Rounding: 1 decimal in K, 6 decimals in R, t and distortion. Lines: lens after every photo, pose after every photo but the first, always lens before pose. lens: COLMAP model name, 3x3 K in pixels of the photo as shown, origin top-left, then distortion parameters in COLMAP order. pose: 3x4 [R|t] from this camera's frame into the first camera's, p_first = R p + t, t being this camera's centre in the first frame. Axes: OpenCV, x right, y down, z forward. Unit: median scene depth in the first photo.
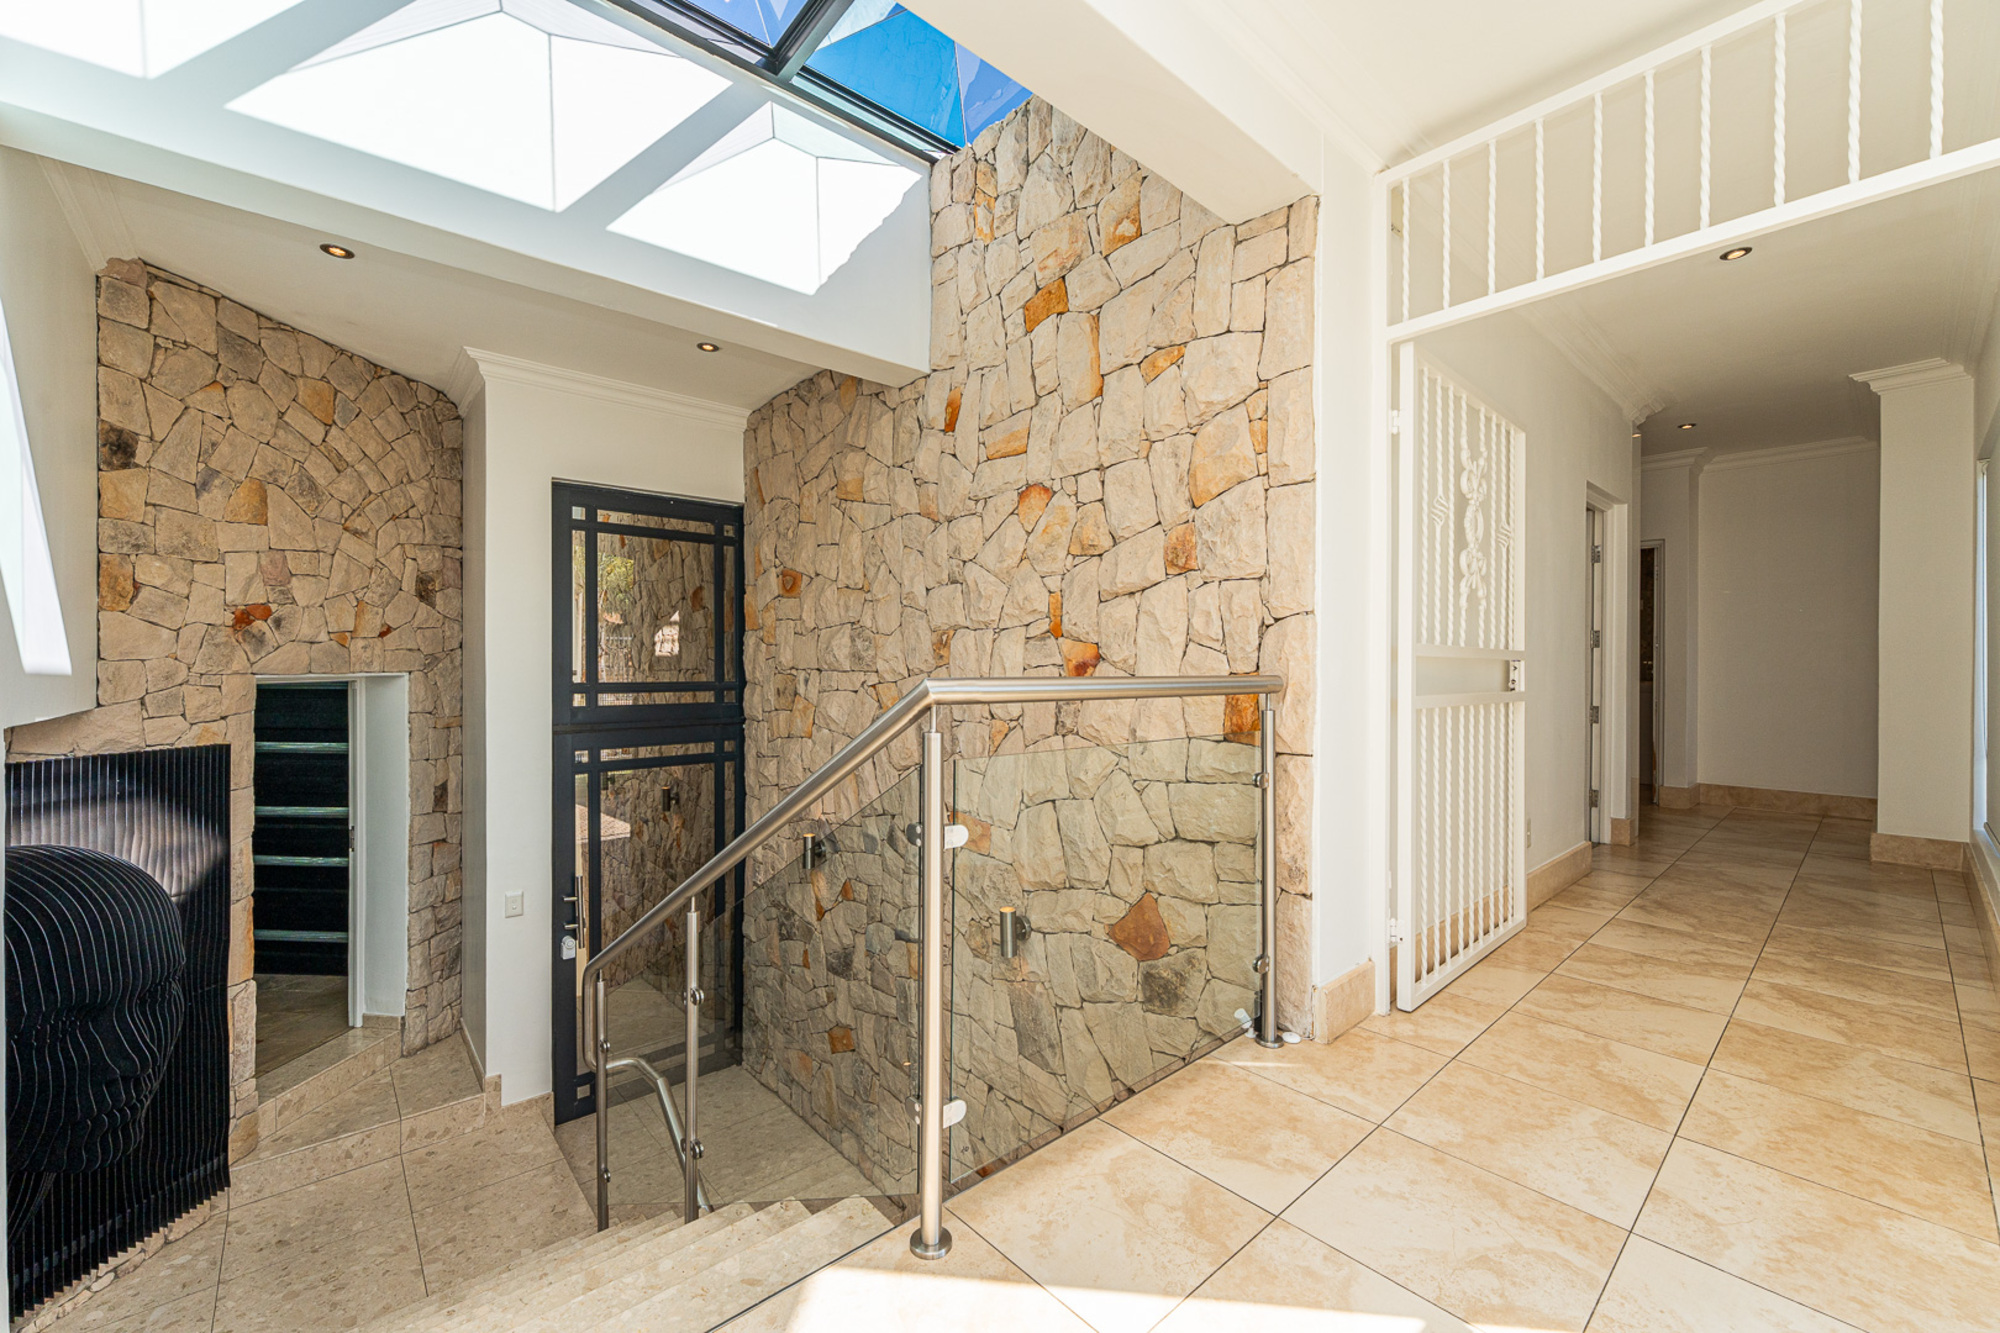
lens RADIAL K [[792.1, 0, 995.6], [0, 792.1, 669.8], [0, 0, 1]] dist [-0.000620, -0.000474]
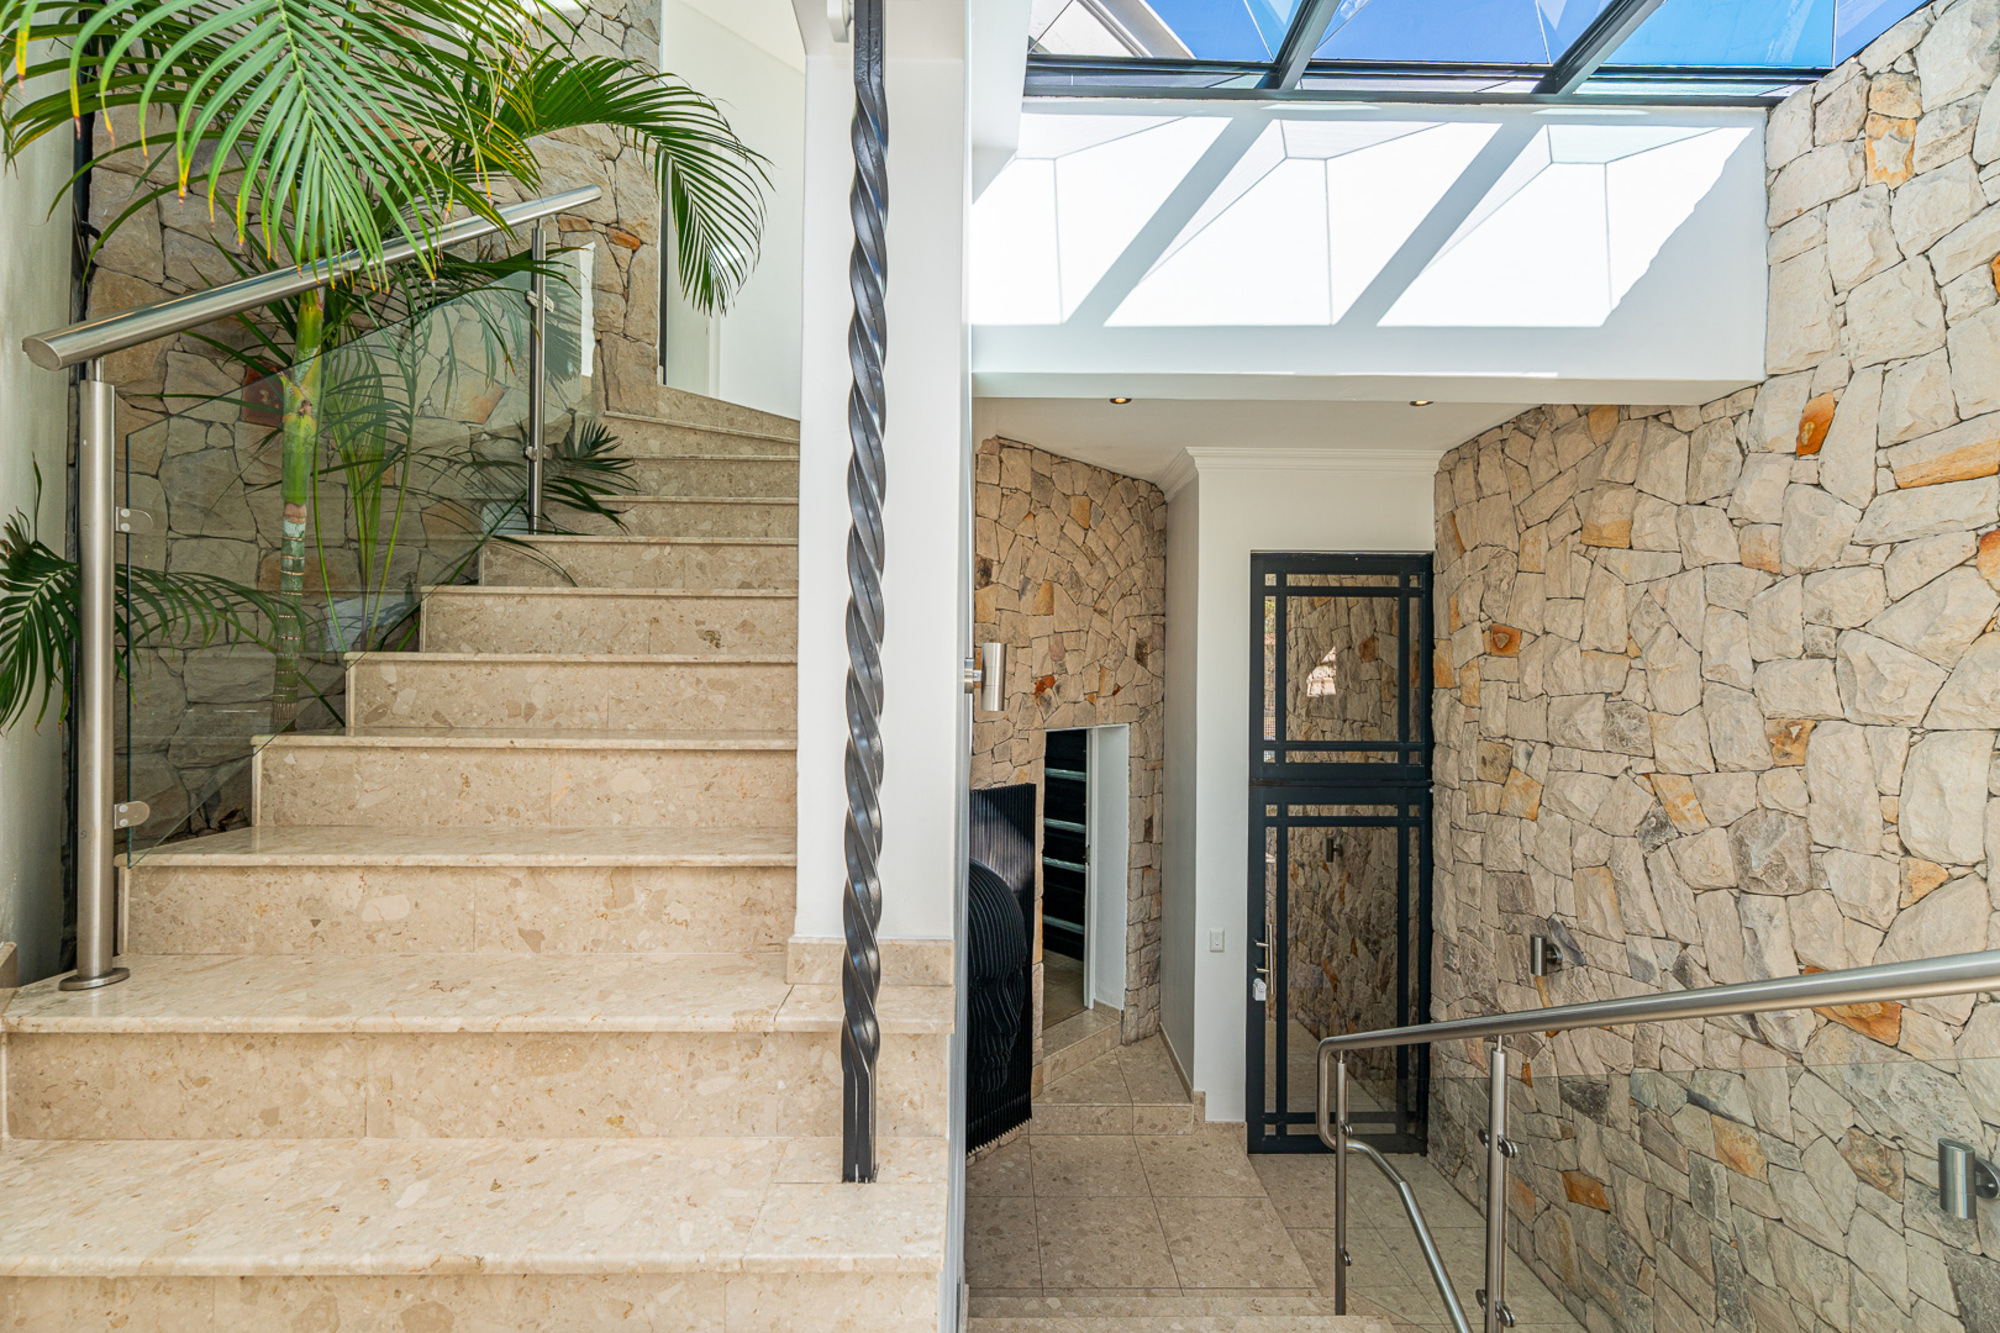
lens RADIAL K [[792.1, 0, 995.6], [0, 792.1, 669.8], [0, 0, 1]] dist [-0.000620, -0.000474]
pose [[0.763451, 0.002216, -0.645862, -0.131983], [-0.009959, 0.999916, -0.008341, -0.069724], [0.645789, 0.012800, 0.763409, -0.047218]]
